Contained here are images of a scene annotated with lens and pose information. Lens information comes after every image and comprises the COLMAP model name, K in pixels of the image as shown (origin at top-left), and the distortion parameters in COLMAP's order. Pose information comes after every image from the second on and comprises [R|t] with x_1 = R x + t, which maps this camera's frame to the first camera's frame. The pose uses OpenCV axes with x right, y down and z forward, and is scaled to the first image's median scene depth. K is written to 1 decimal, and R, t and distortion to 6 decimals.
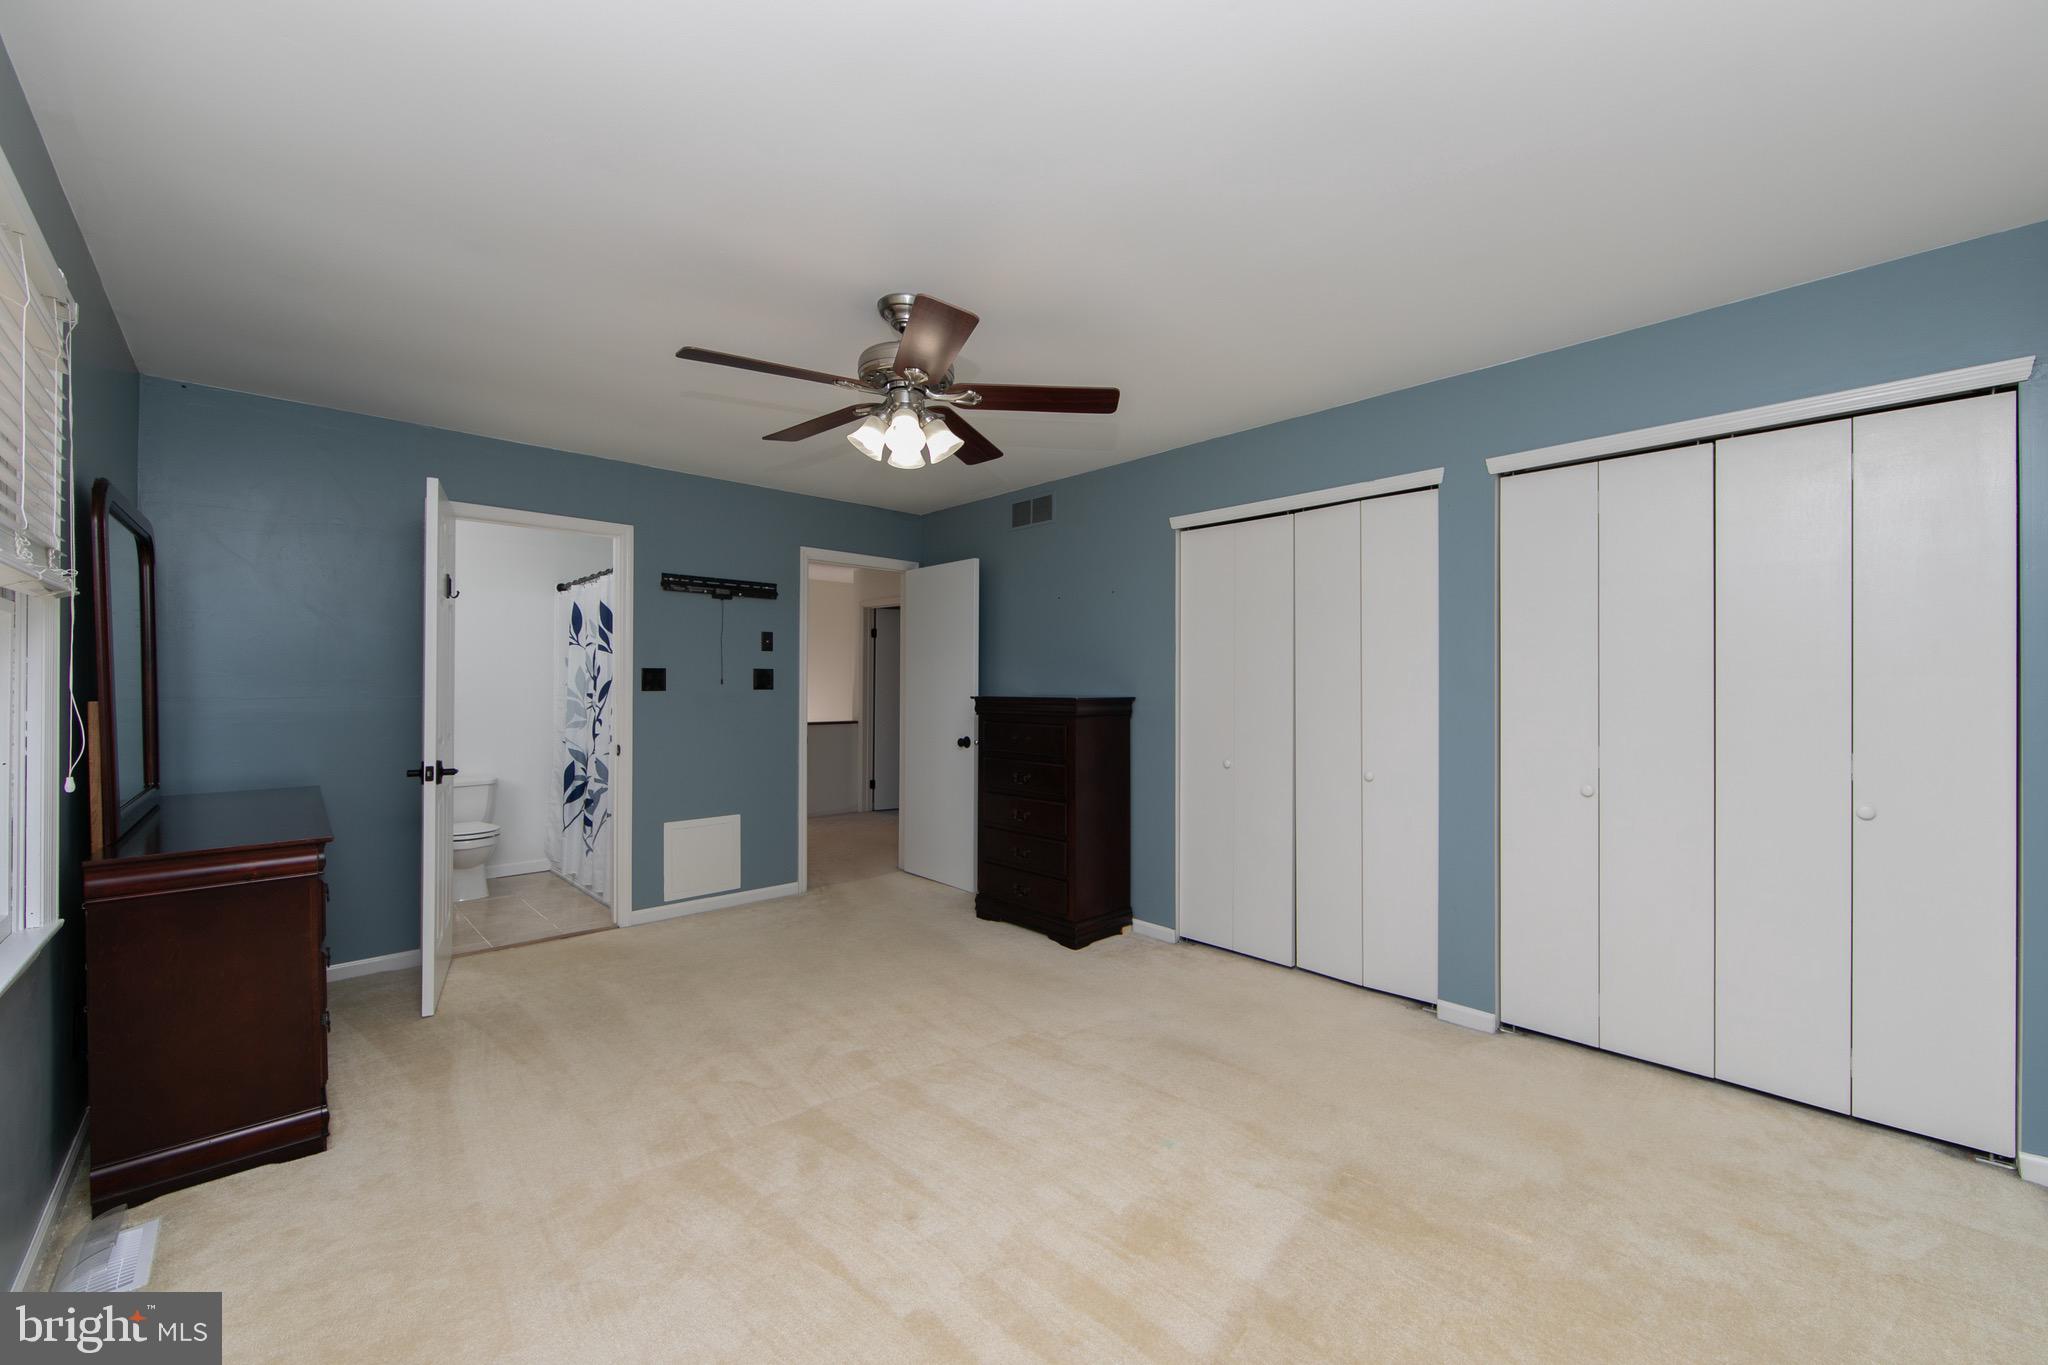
lens RADIAL K [[801.9, 0, 1042.1], [0, 801.9, 677.9], [0, 0, 1]] dist [-0.008414, -0.000479]
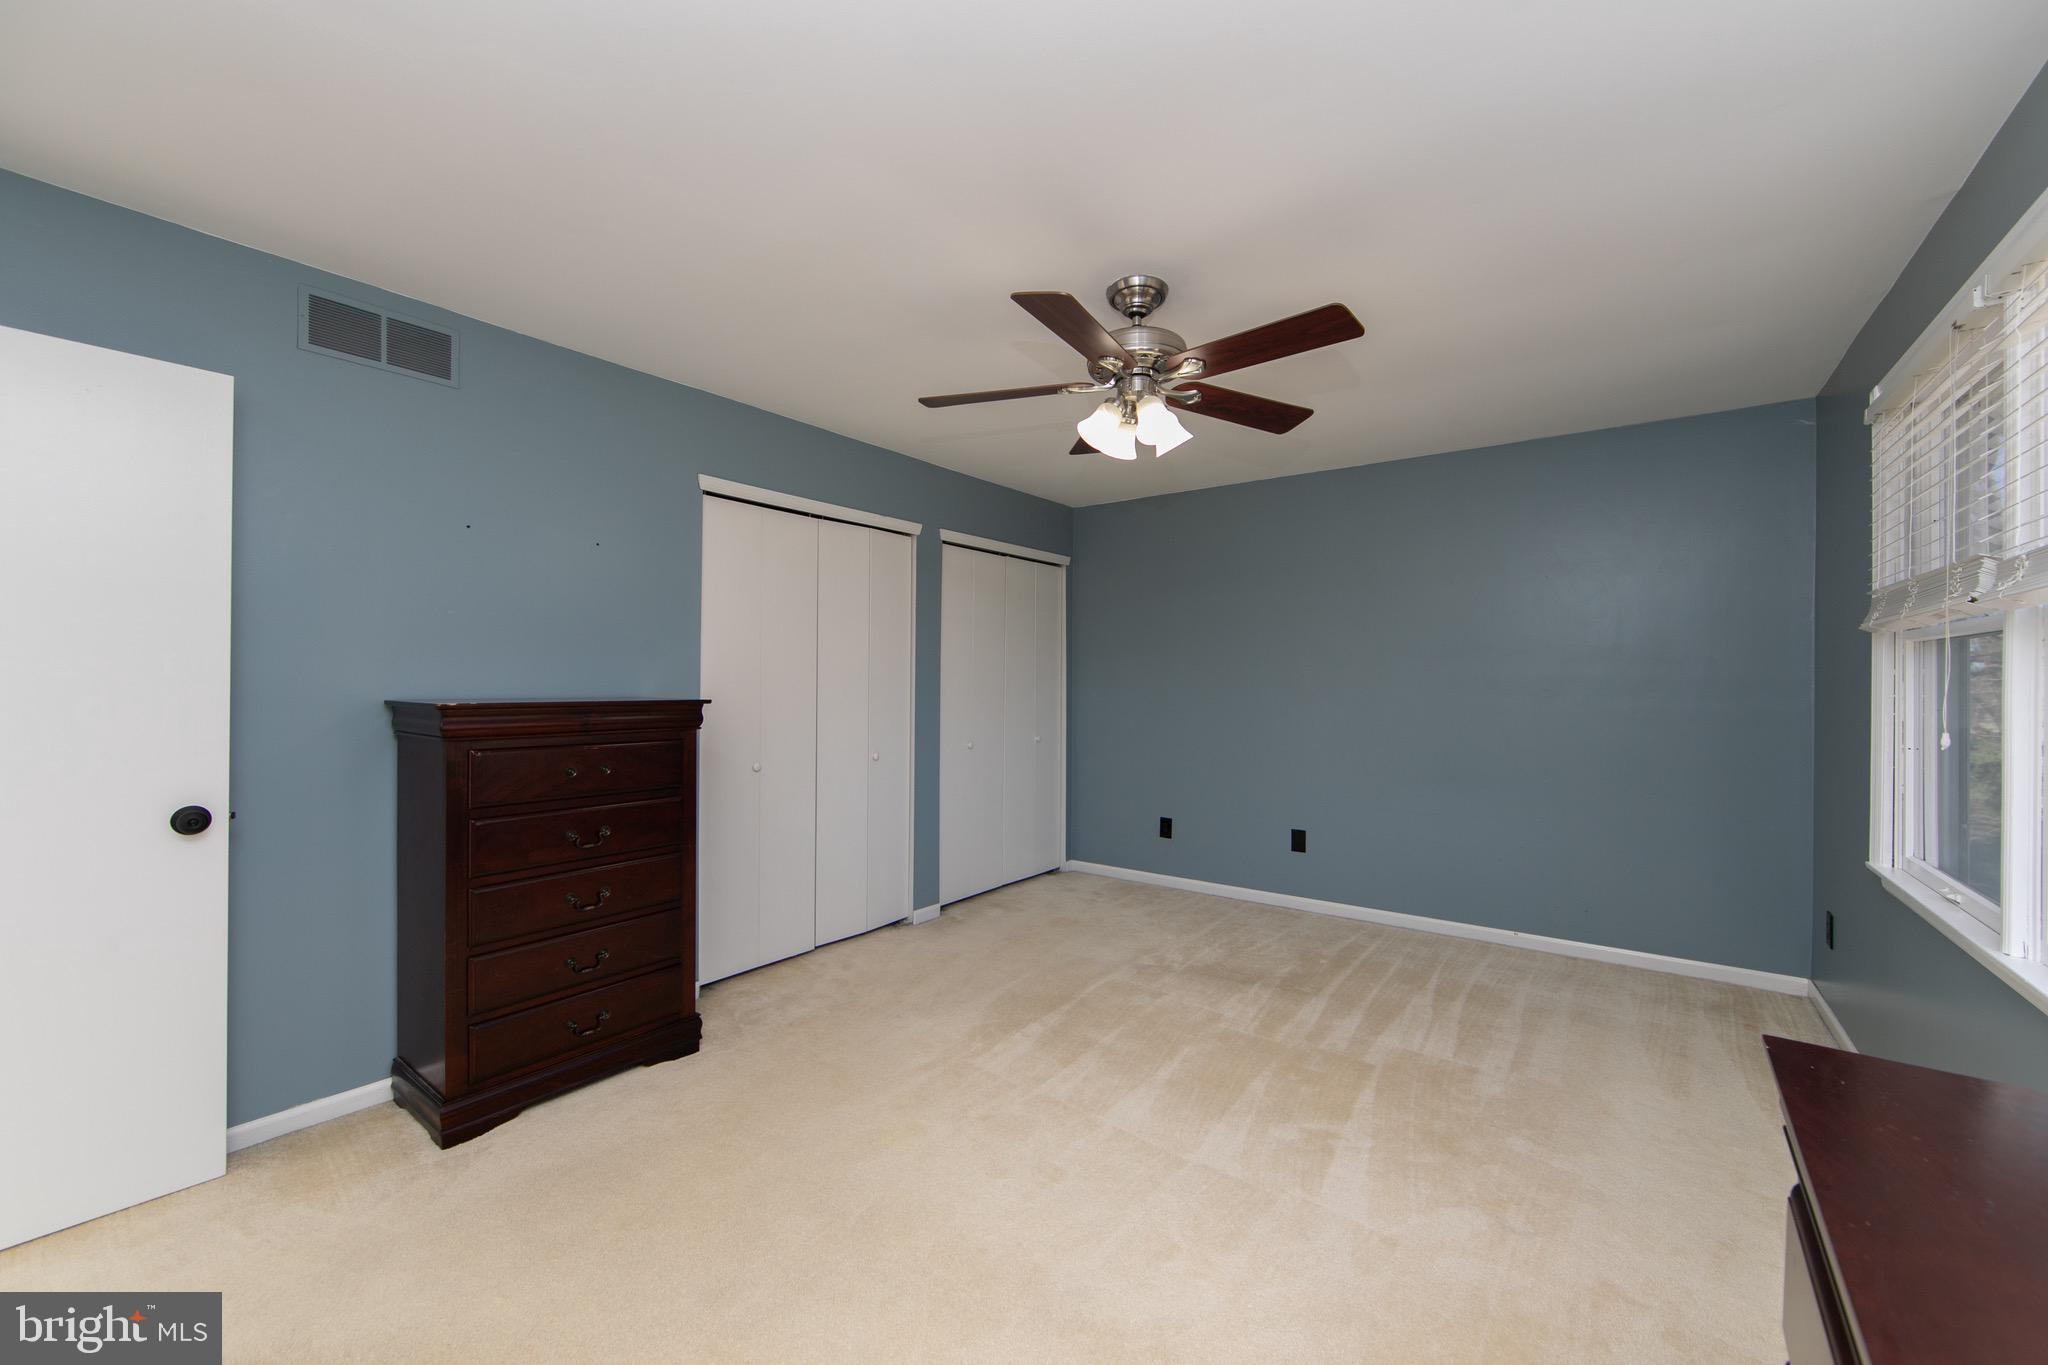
lens RADIAL K [[801.9, 0, 1030.5], [0, 801.9, 680.7], [0, 0, 1]] dist [-0.008414, -0.000479]
pose [[-0.166056, -0.001965, 0.986114, -0.772363], [-0.016749, 0.999859, -0.000828, 0.003544], [-0.985974, -0.016653, -0.166066, 0.900946]]
